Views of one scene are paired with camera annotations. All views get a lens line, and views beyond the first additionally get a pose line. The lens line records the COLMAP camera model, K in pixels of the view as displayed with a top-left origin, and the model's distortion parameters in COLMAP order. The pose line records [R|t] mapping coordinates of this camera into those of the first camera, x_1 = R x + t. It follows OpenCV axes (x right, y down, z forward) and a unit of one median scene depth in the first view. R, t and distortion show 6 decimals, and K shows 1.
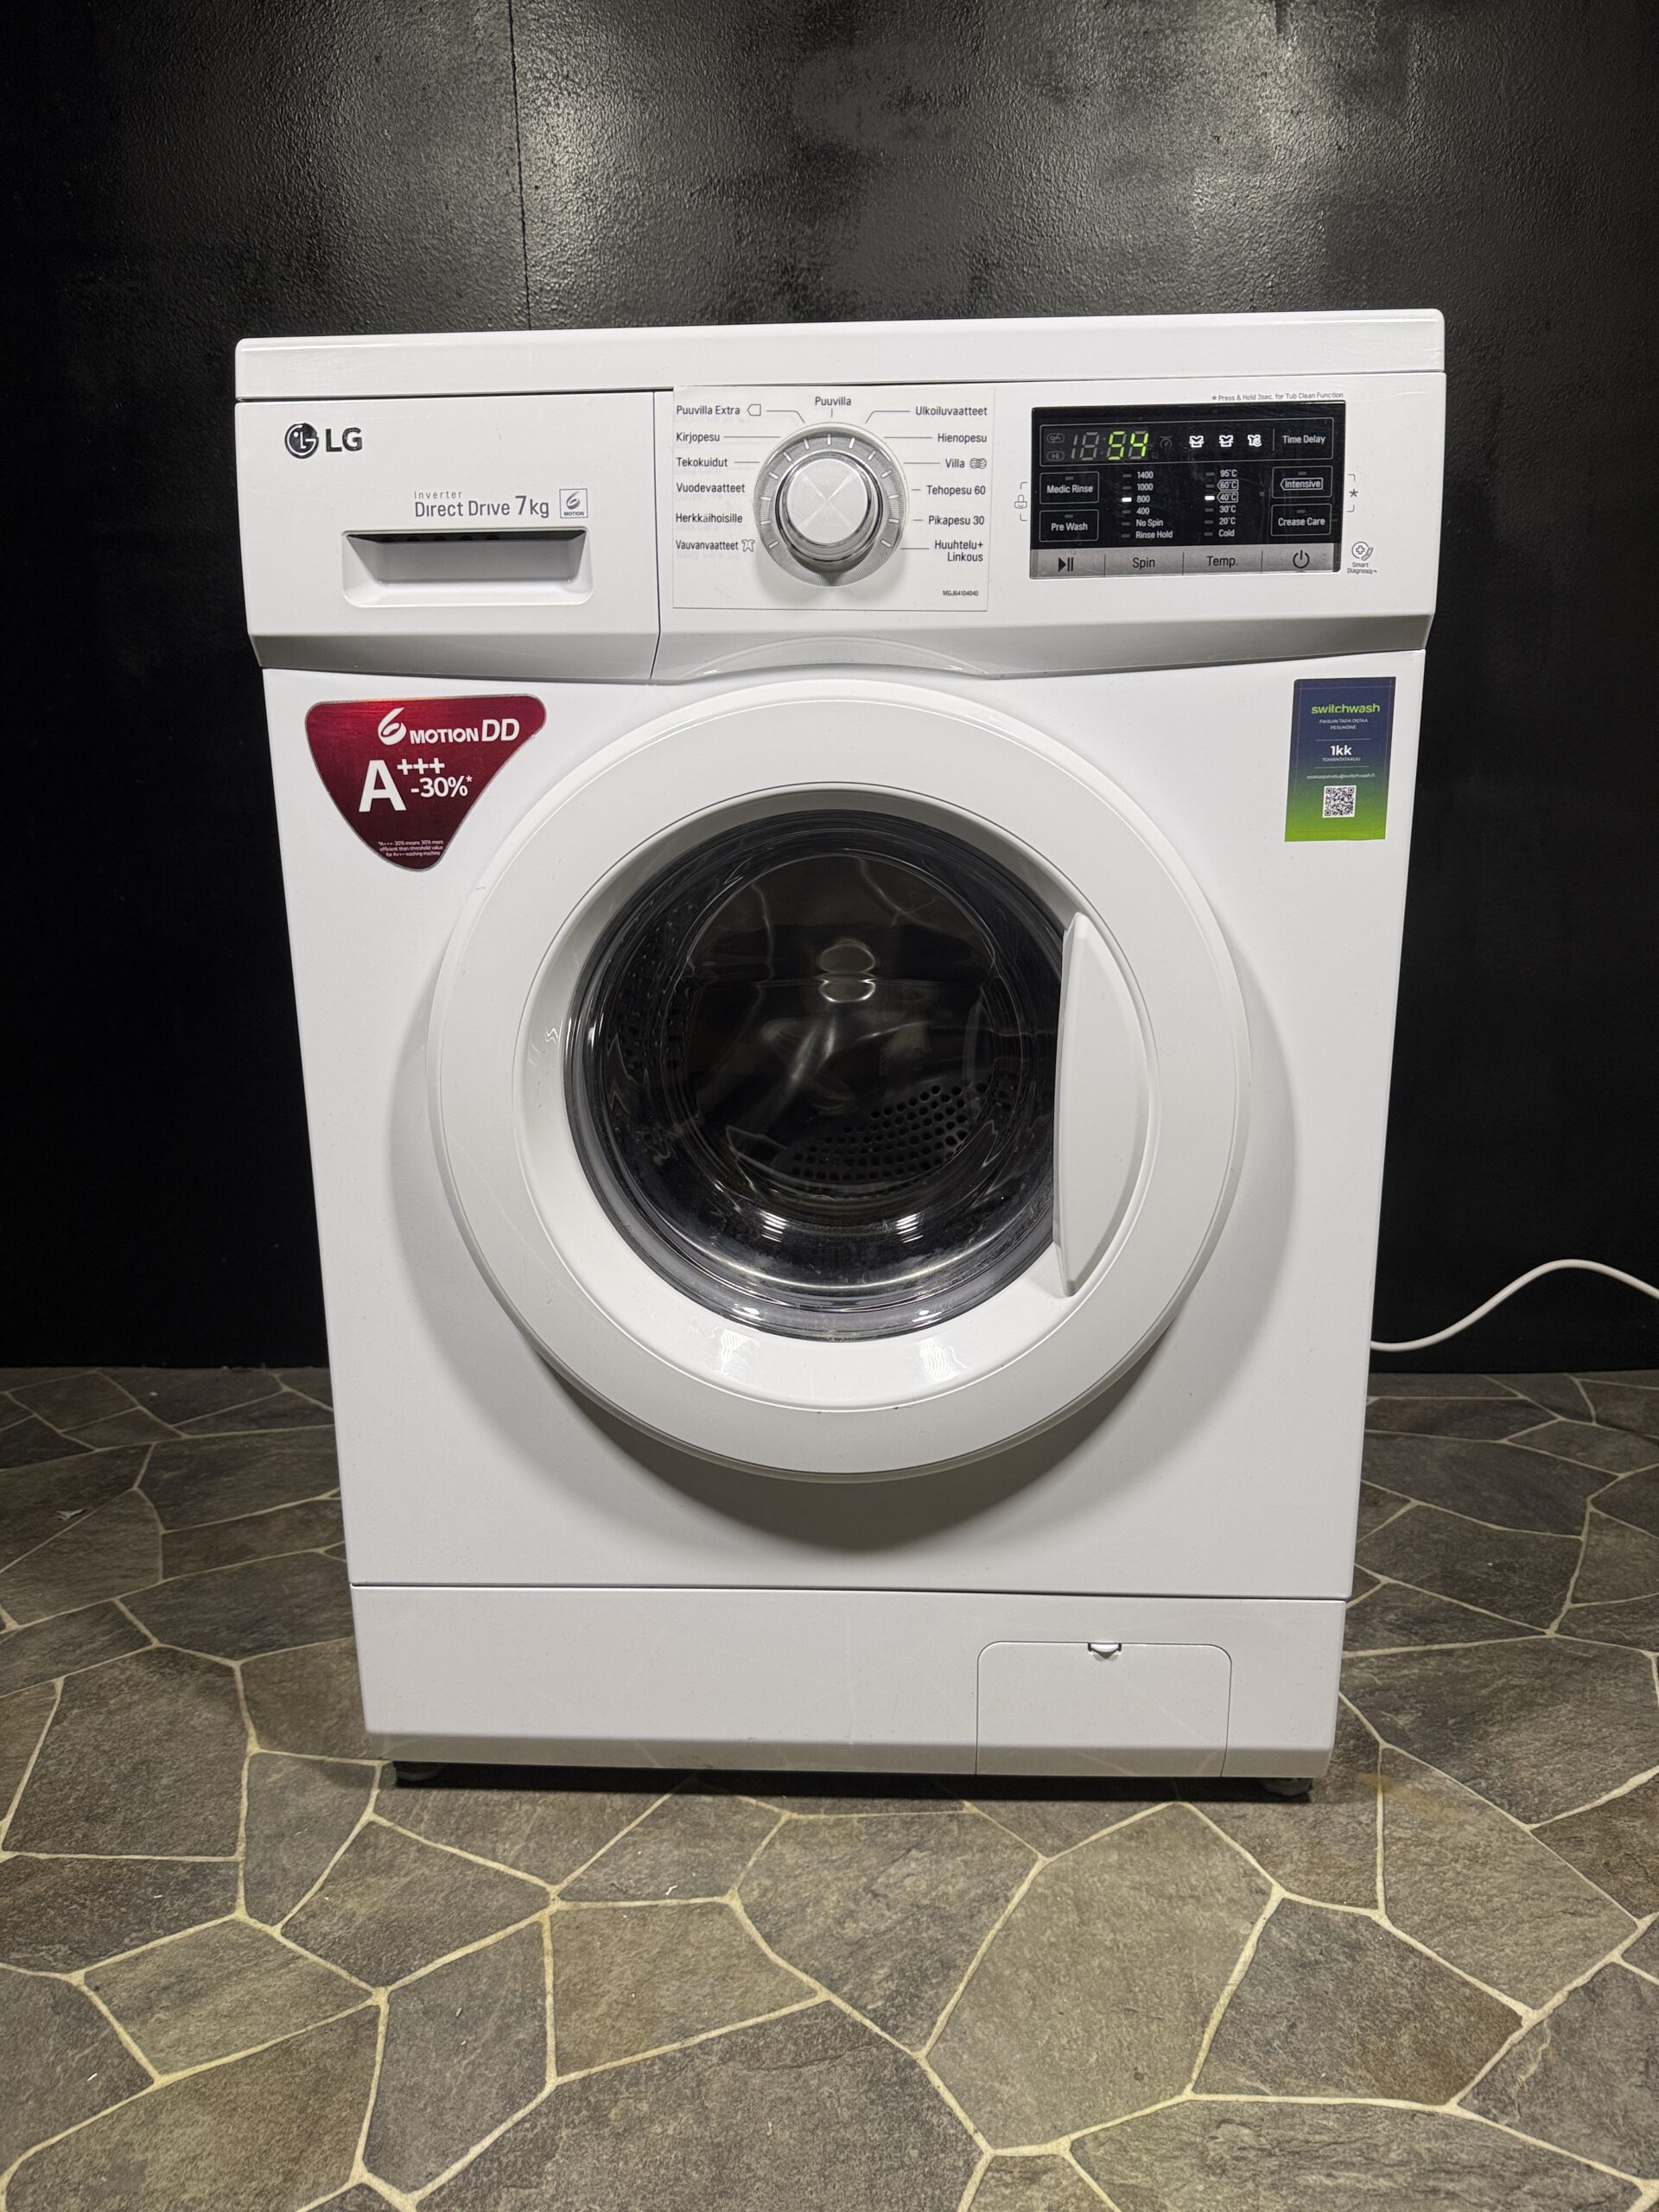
lens RADIAL K [[1574.5, 0, 828.6], [0, 1574.5, 1104.2], [0, 0, 1]] dist [-0.017197, 0.006426]
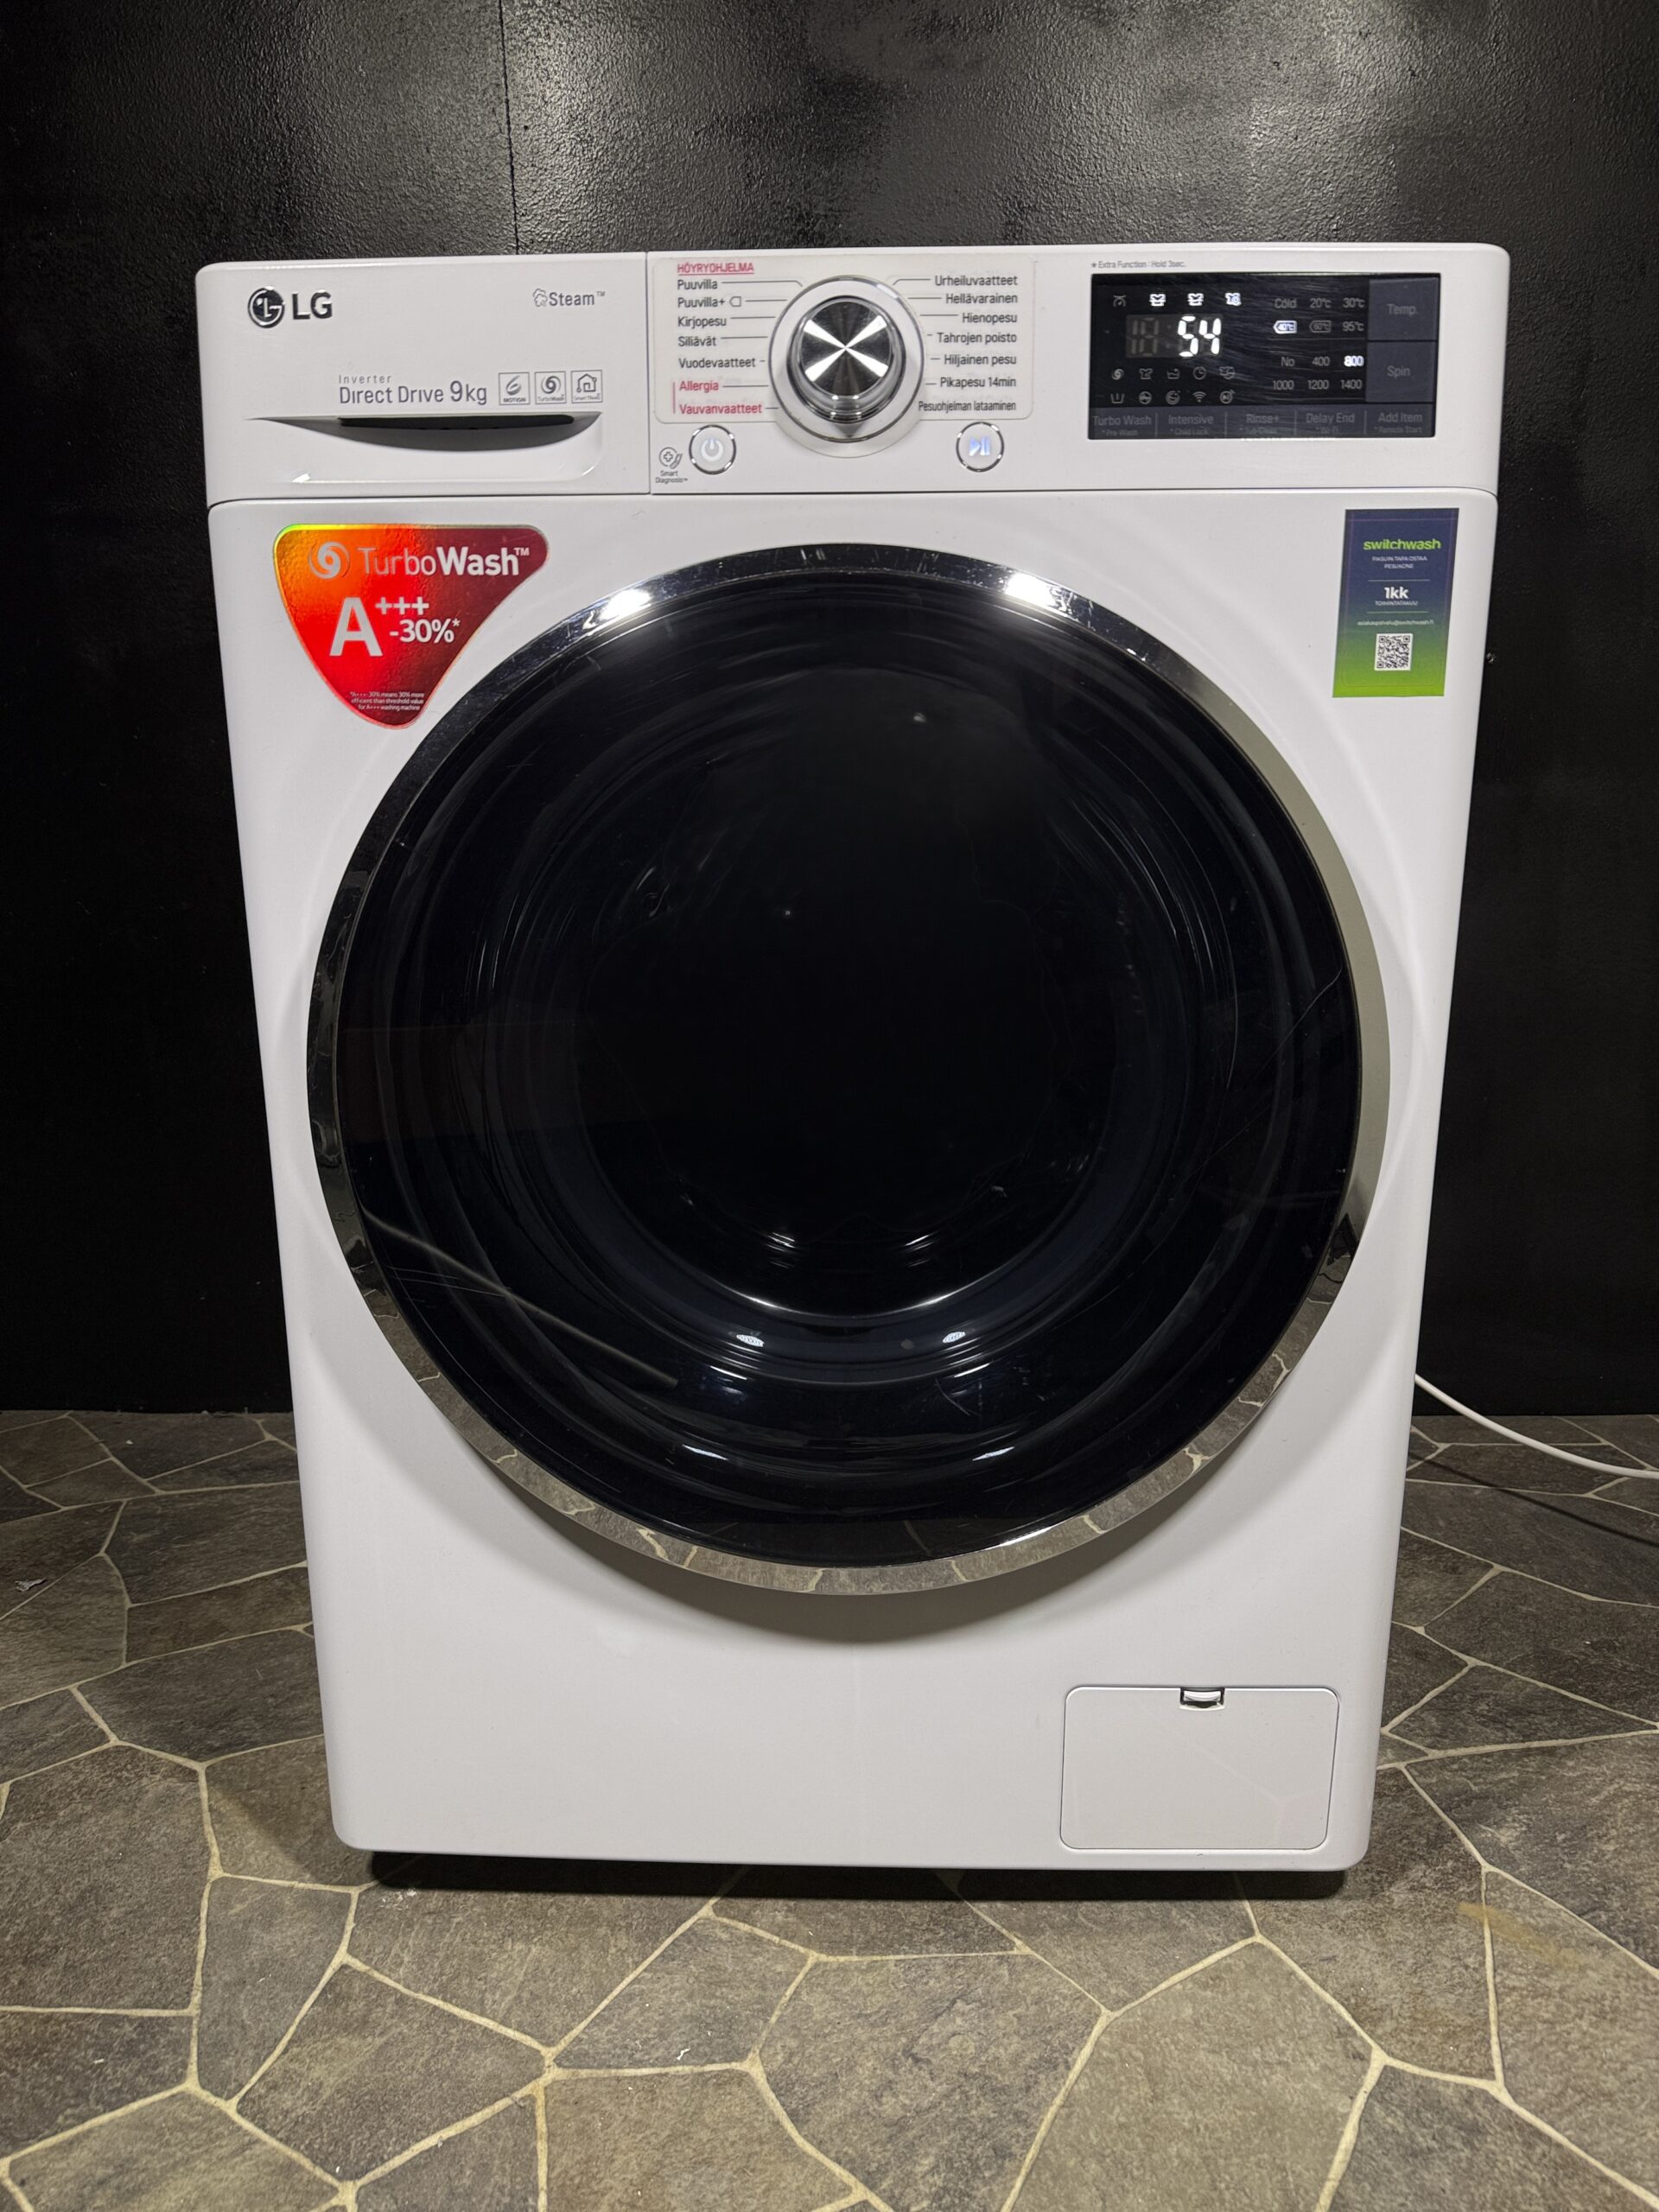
lens RADIAL K [[1574.5, 0, 831.5], [0, 1574.5, 1108.9], [0, 0, 1]] dist [-0.017197, 0.006426]
pose [[0.999958, -0.005427, -0.007329, -0.008122], [0.005491, 0.999947, 0.008759, -0.033301], [0.007281, -0.008799, 0.999935, 0.129513]]
